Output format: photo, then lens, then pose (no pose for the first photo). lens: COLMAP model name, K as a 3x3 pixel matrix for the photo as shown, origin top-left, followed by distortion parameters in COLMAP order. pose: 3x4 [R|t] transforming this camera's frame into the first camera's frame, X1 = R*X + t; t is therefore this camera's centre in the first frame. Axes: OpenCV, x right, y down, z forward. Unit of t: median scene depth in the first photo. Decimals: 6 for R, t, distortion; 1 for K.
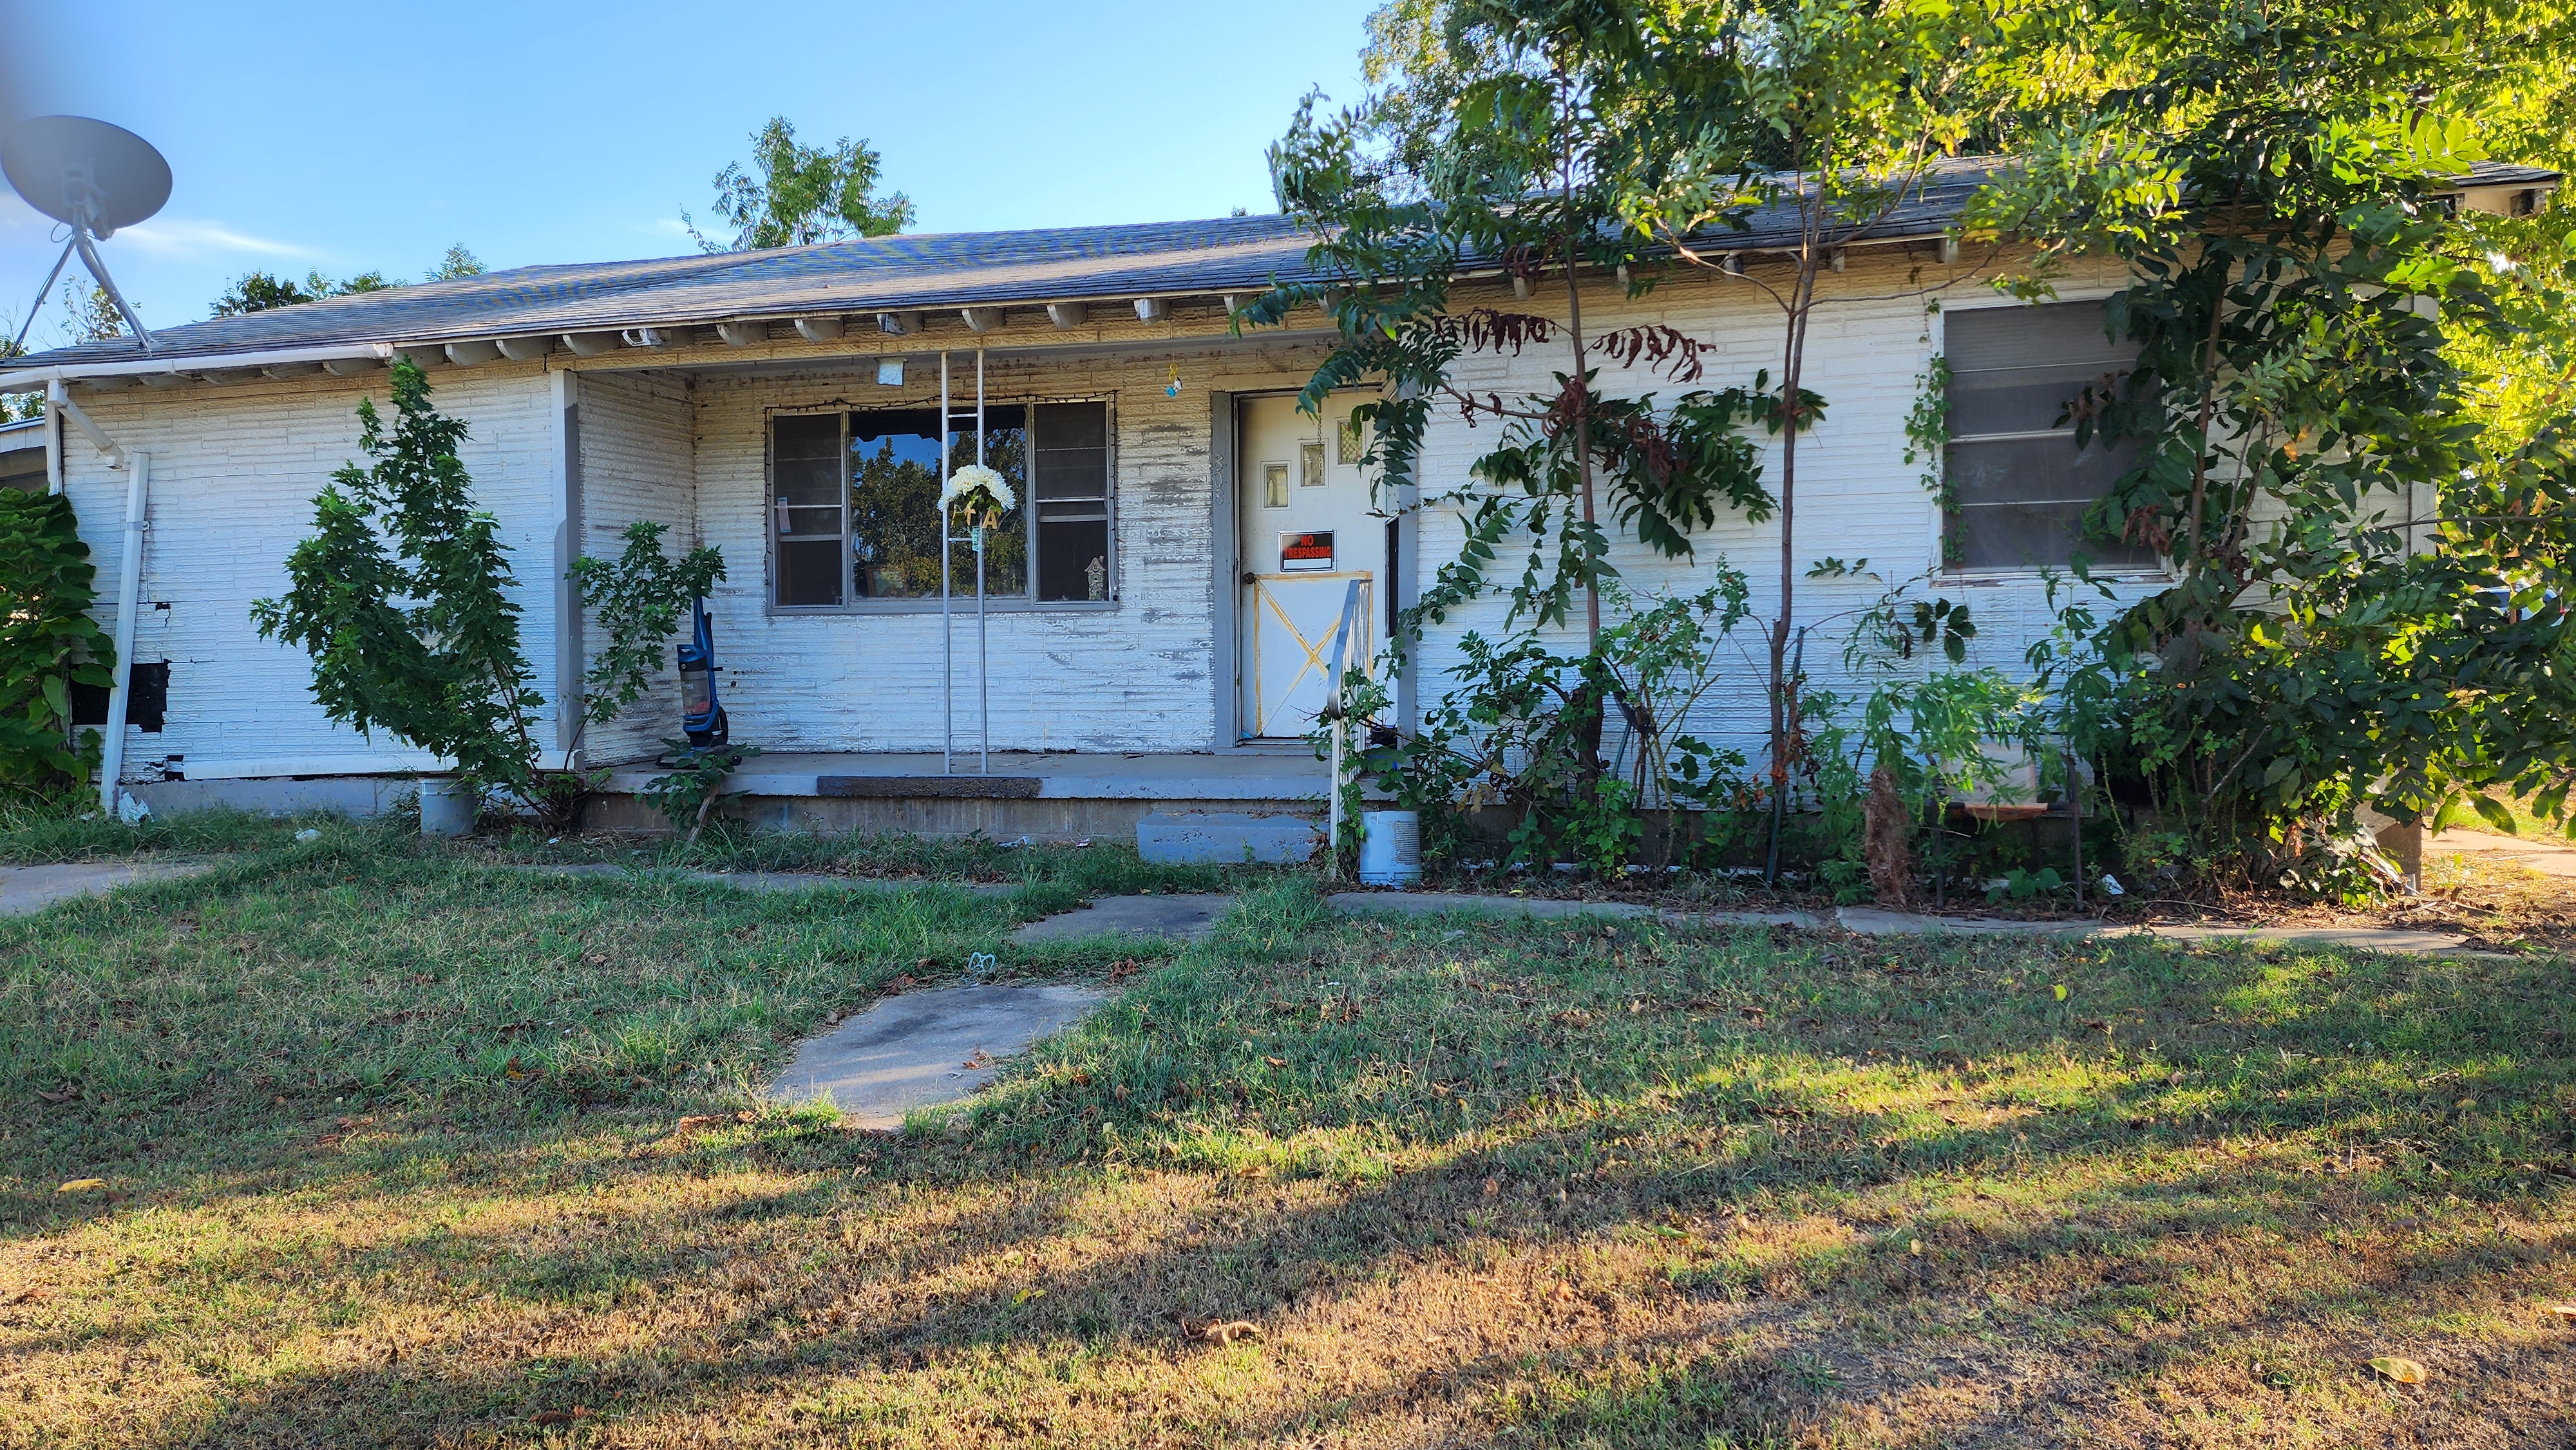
lens RADIAL K [[1691.4, 0, 1288.0], [0, 1691.4, 725.0], [0, 0, 1]] dist [0.106138, -0.141633]
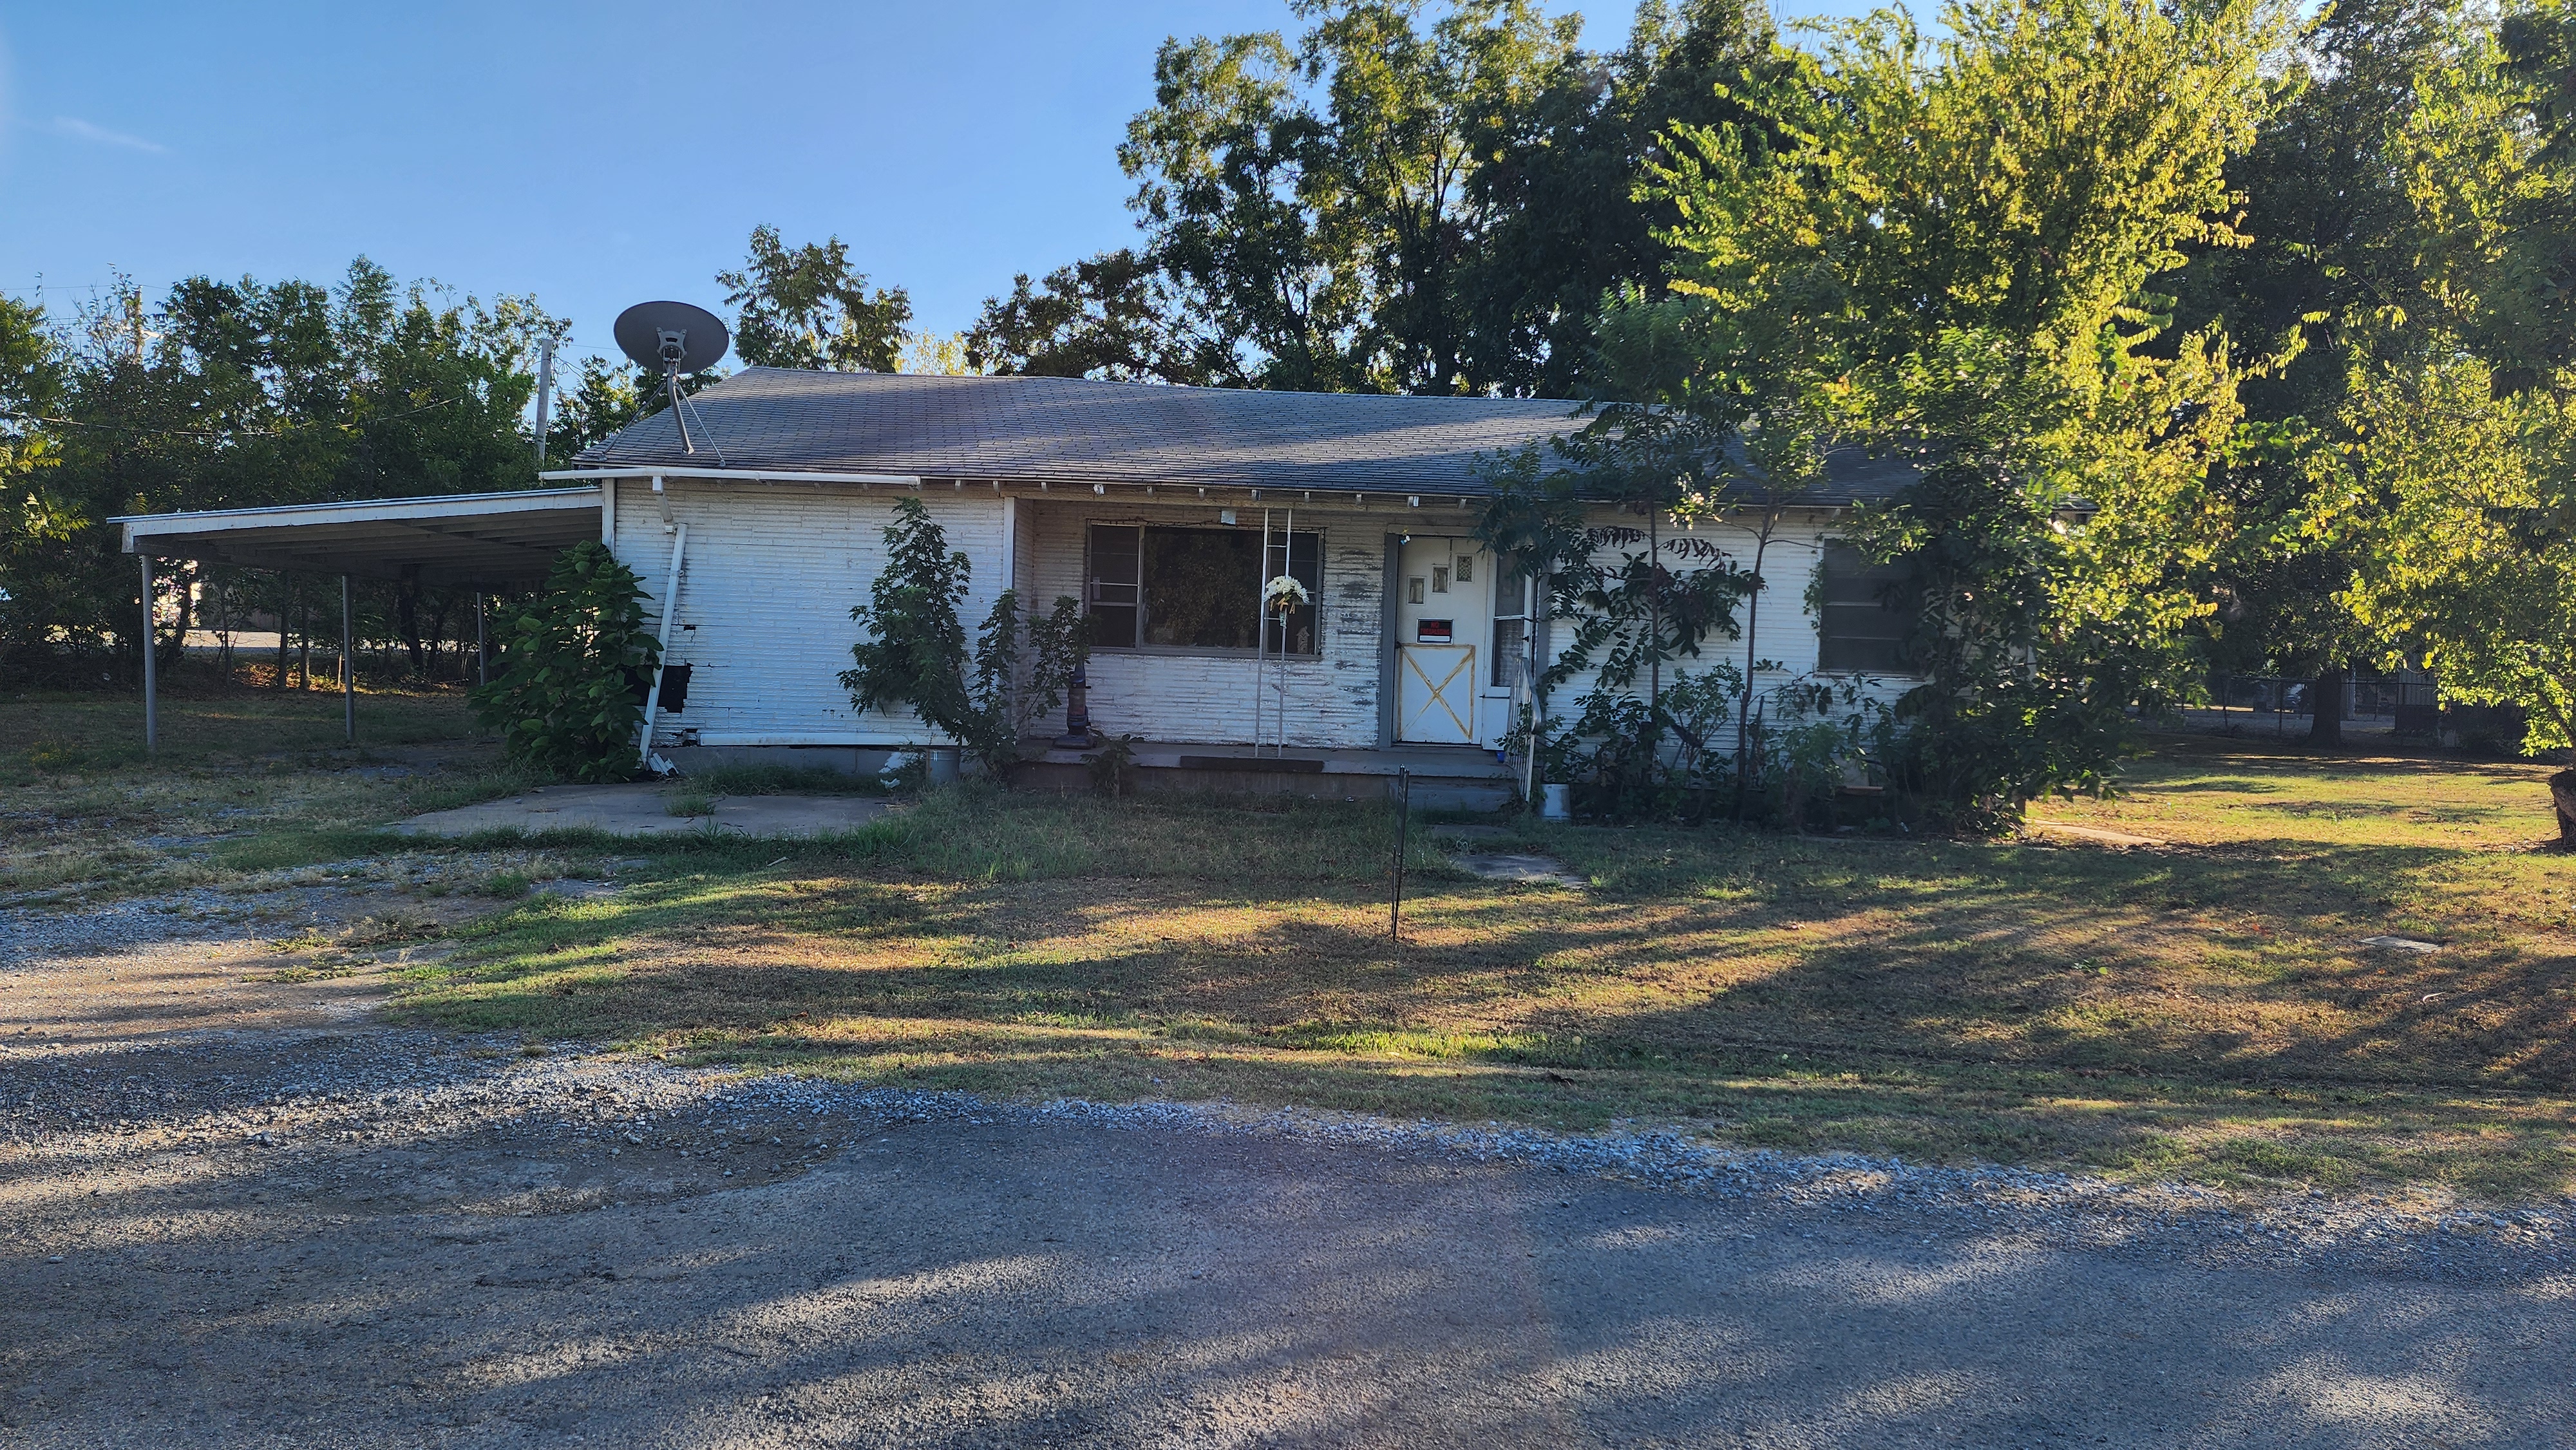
lens RADIAL K [[1721.5, 0, 1288.0], [0, 1721.5, 725.0], [0, 0, 1]] dist [0.097617, -0.089301]
pose [[0.965736, 0.036112, 0.257002, -0.580385], [-0.034946, 0.999348, -0.009104, 0.010978], [-0.257163, -0.000190, 0.966368, -0.627114]]
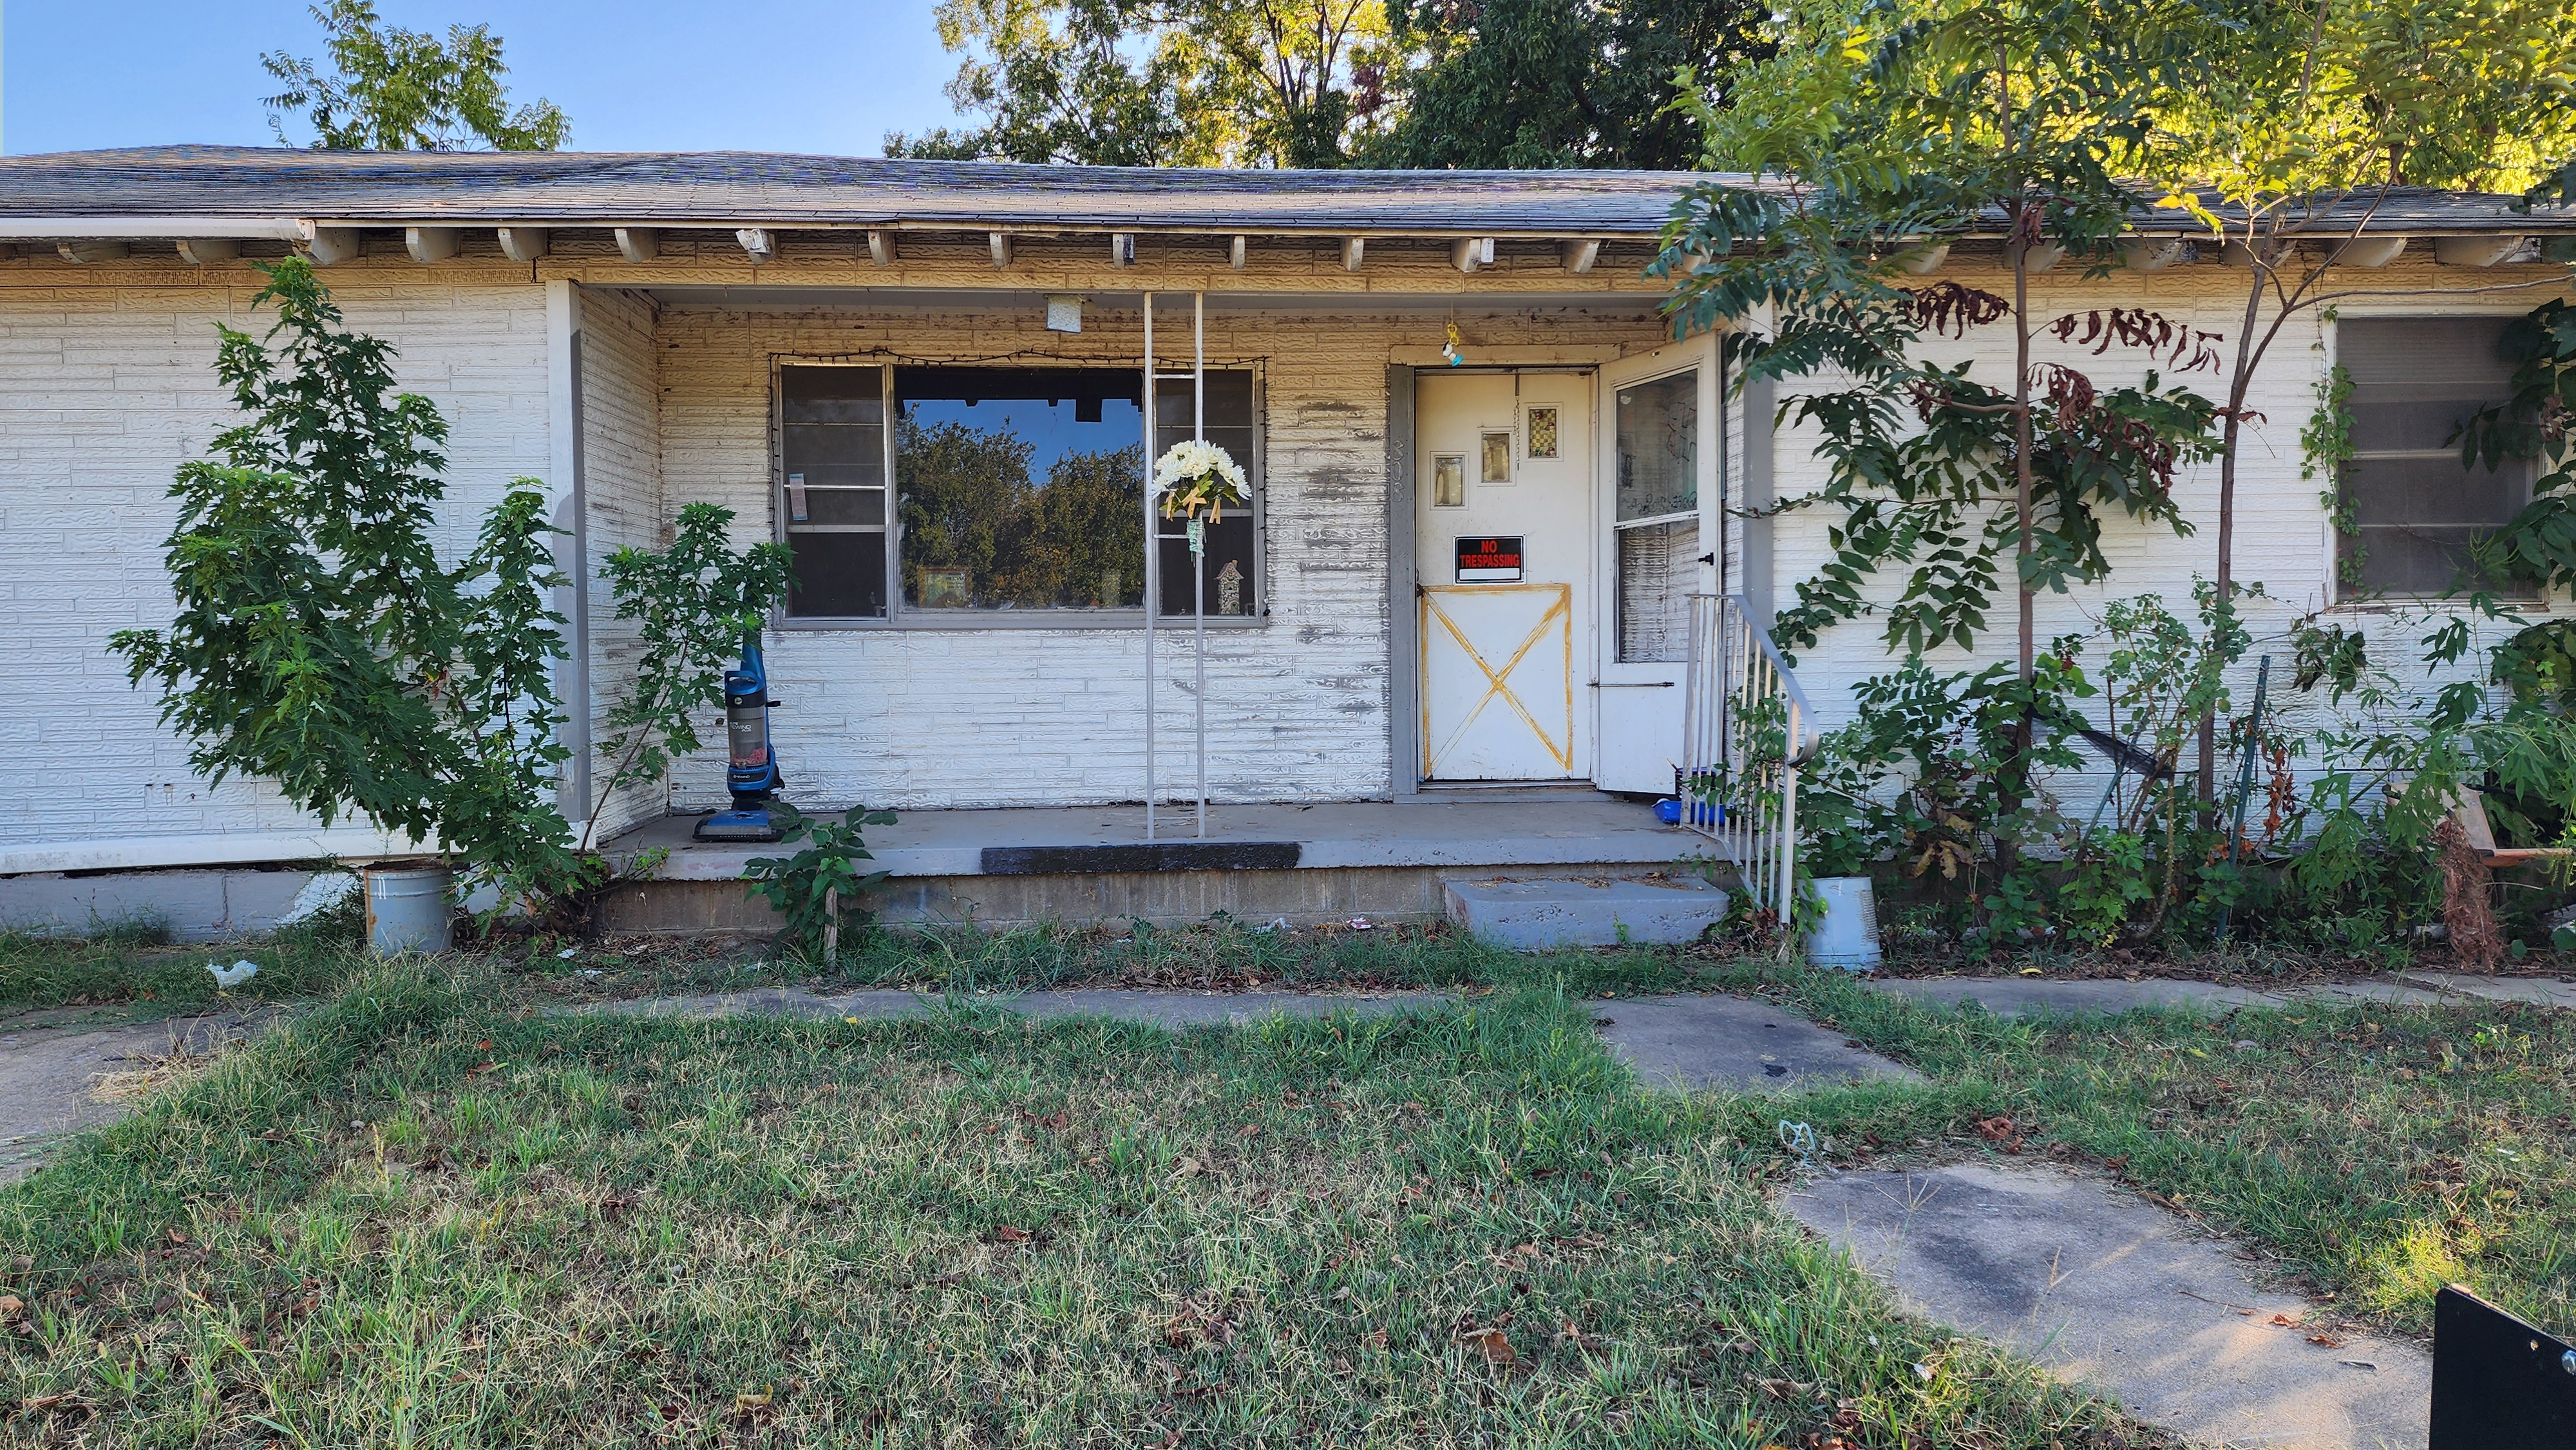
lens RADIAL K [[1721.5, 0, 1288.0], [0, 1721.5, 725.0], [0, 0, 1]] dist [0.097617, -0.089301]
pose [[0.944248, -0.010392, 0.329072, -0.379287], [0.012365, 0.999916, -0.003903, -0.018403], [-0.329003, 0.007755, 0.944297, 0.226698]]
